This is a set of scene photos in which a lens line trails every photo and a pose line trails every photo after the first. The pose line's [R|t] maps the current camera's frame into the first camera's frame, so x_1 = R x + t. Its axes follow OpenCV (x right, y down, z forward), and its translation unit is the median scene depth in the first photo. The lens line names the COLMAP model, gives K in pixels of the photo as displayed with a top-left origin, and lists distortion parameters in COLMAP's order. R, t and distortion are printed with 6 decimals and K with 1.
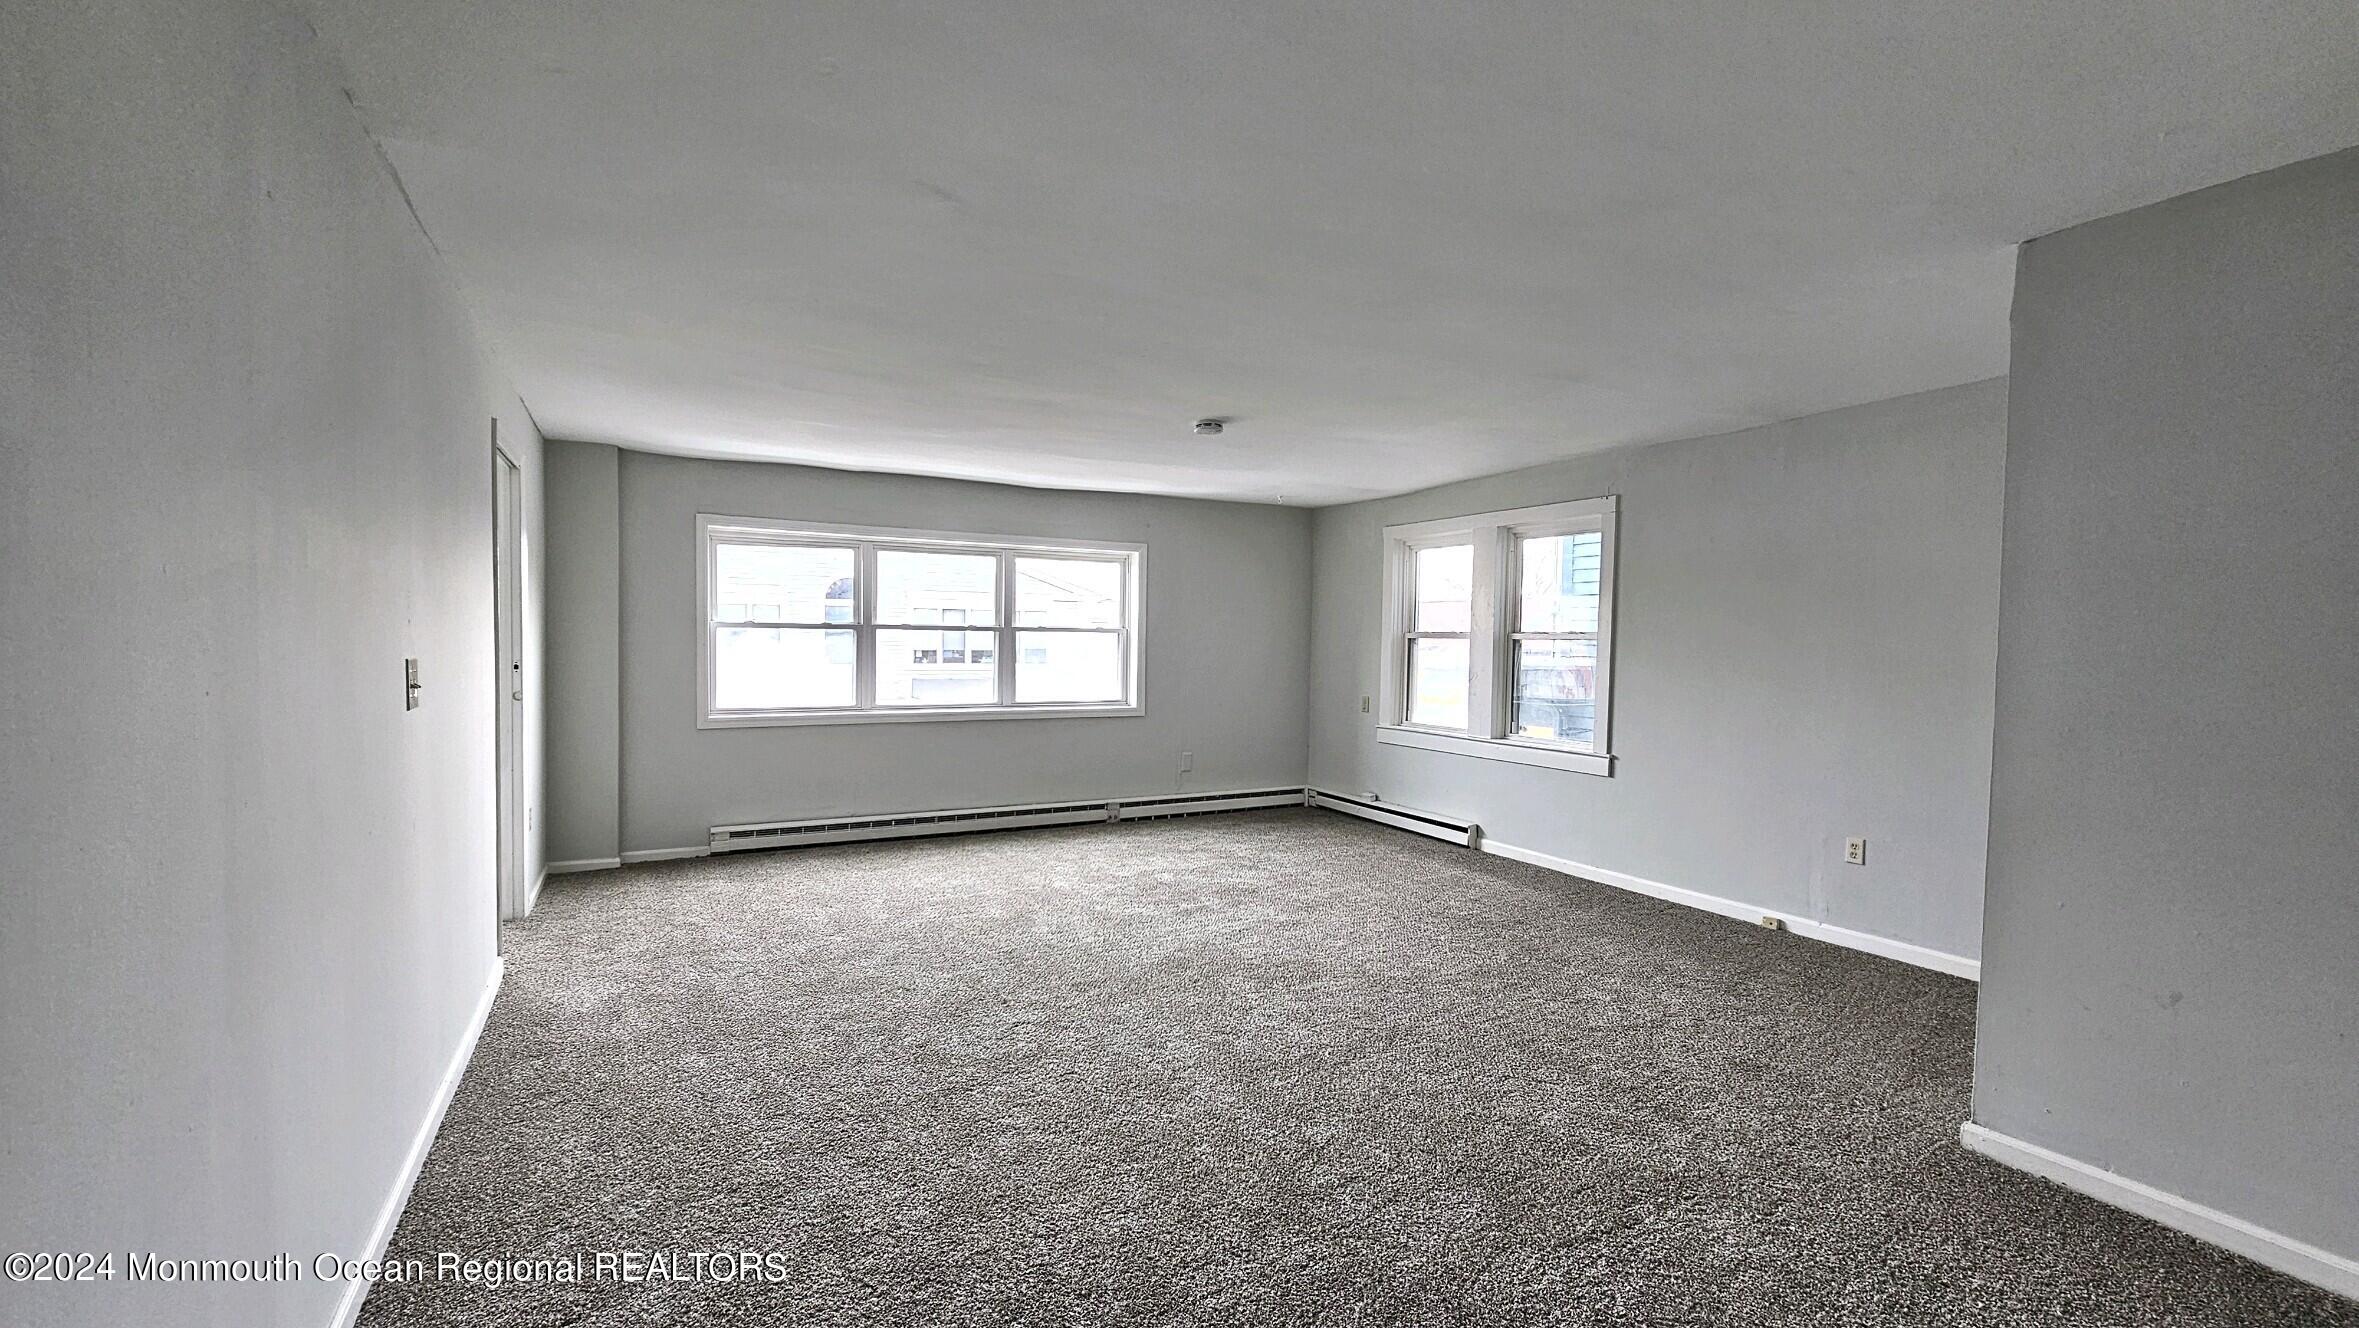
lens RADIAL K [[964.4, 0, 1177.6], [0, 964.4, 673.2], [0, 0, 1]] dist [0.009836, 0.000154]
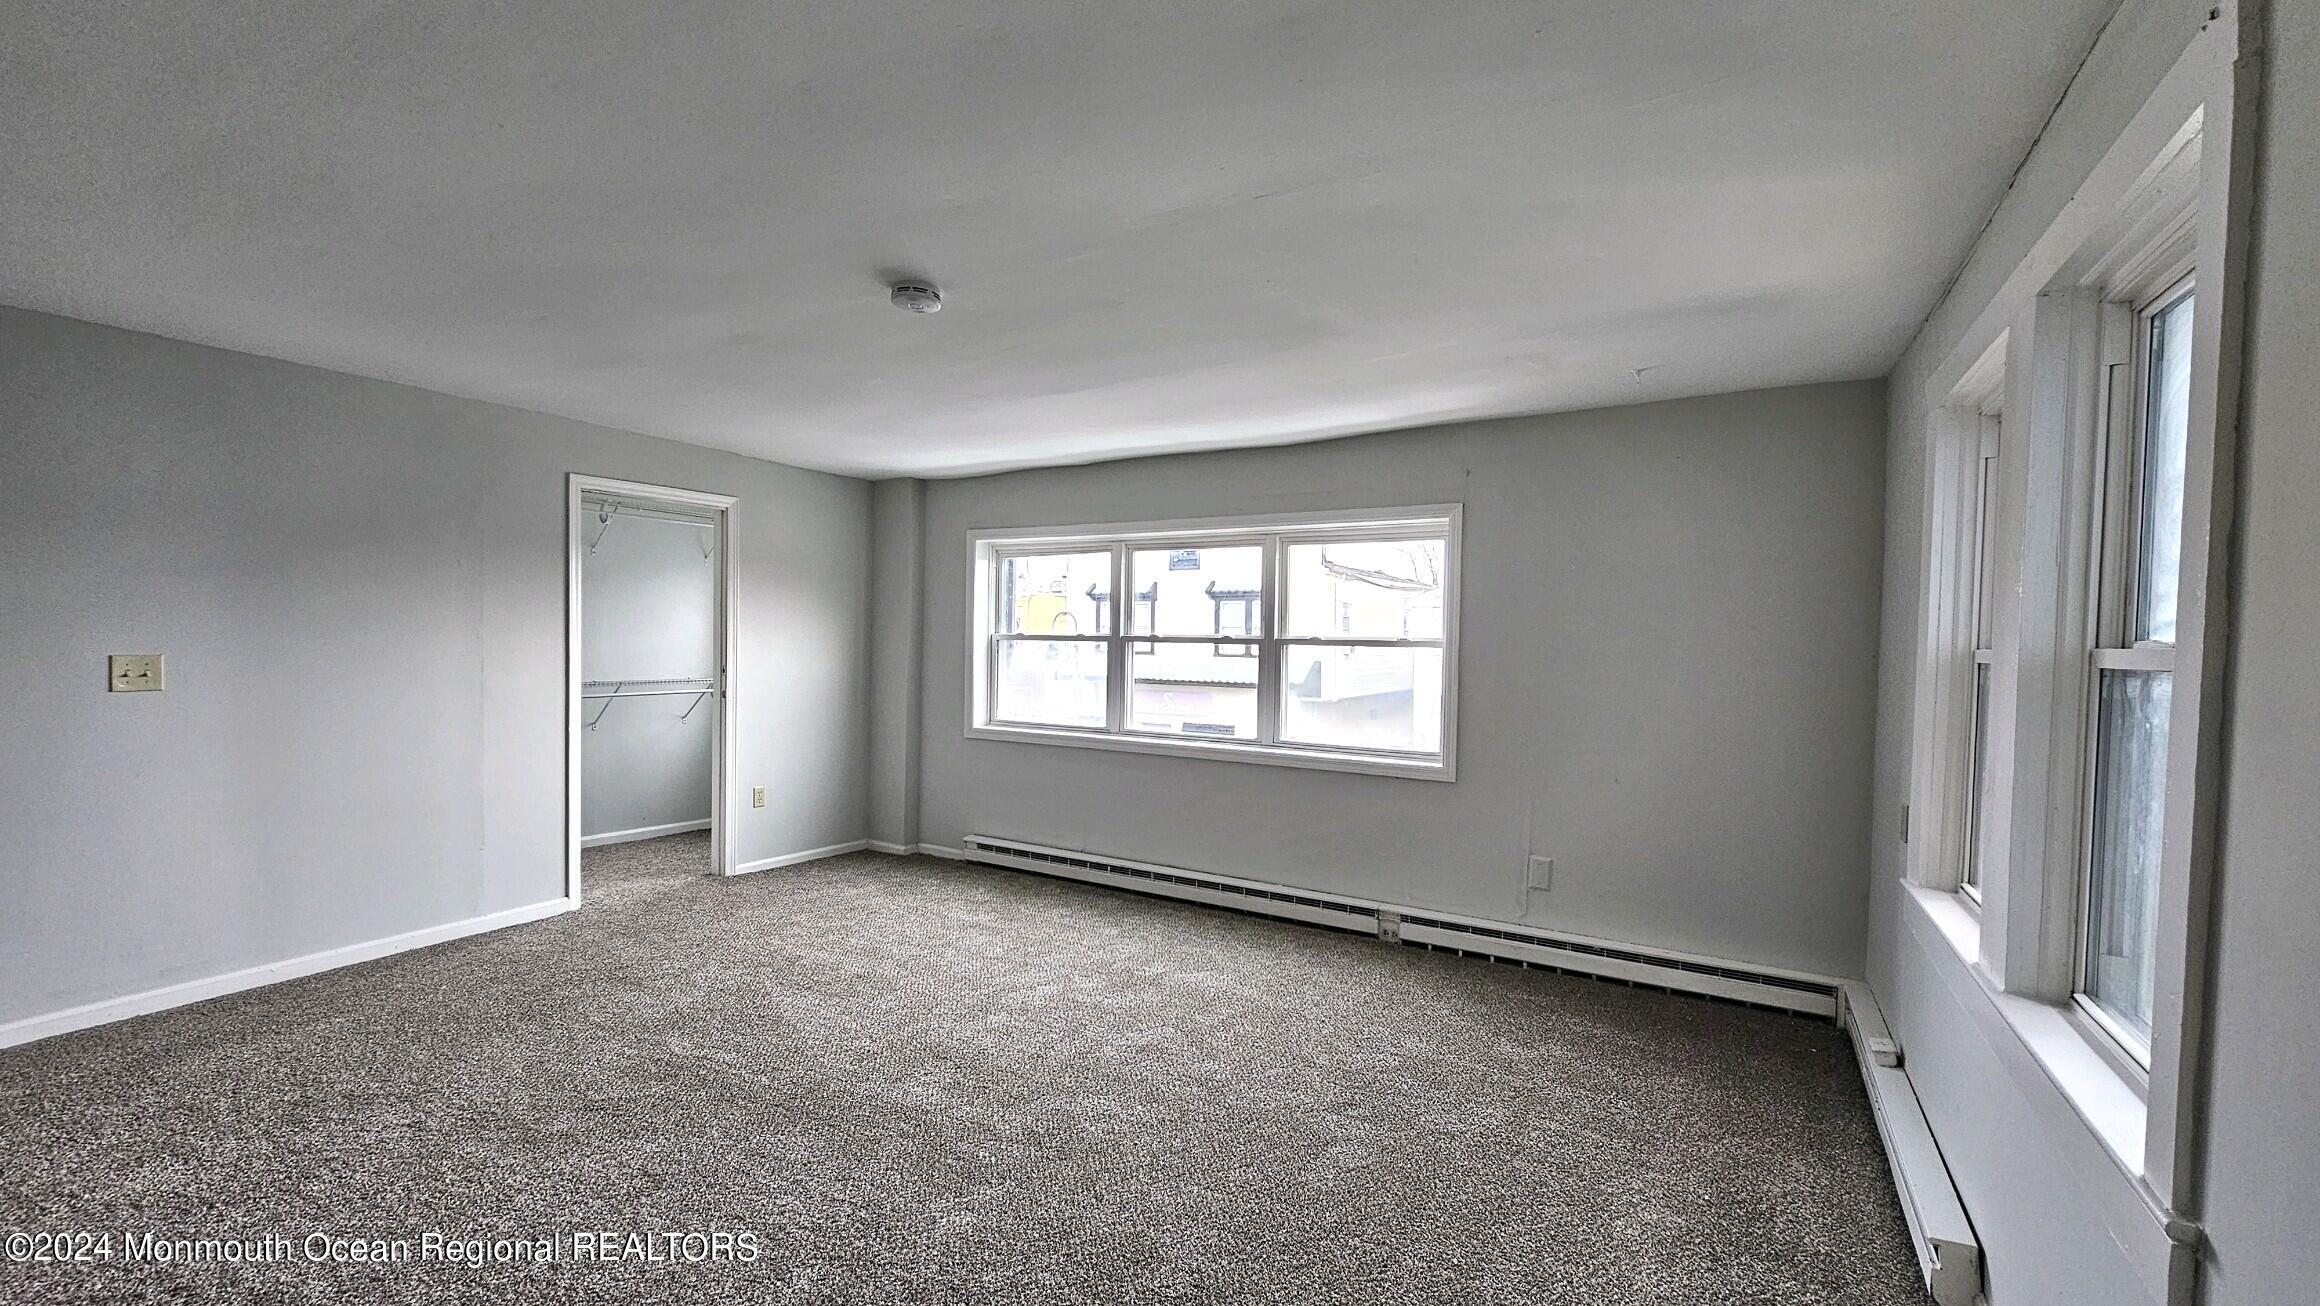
lens RADIAL K [[948.4, 0, 1158.1], [0, 948.4, 662.1], [0, 0, 1]] dist [0.009836, 0.000154]
pose [[0.506504, 0.016187, -0.862086, 0.440065], [-0.042882, 0.999059, -0.006435, -0.022934], [0.861171, 0.040227, 0.506721, 0.598664]]
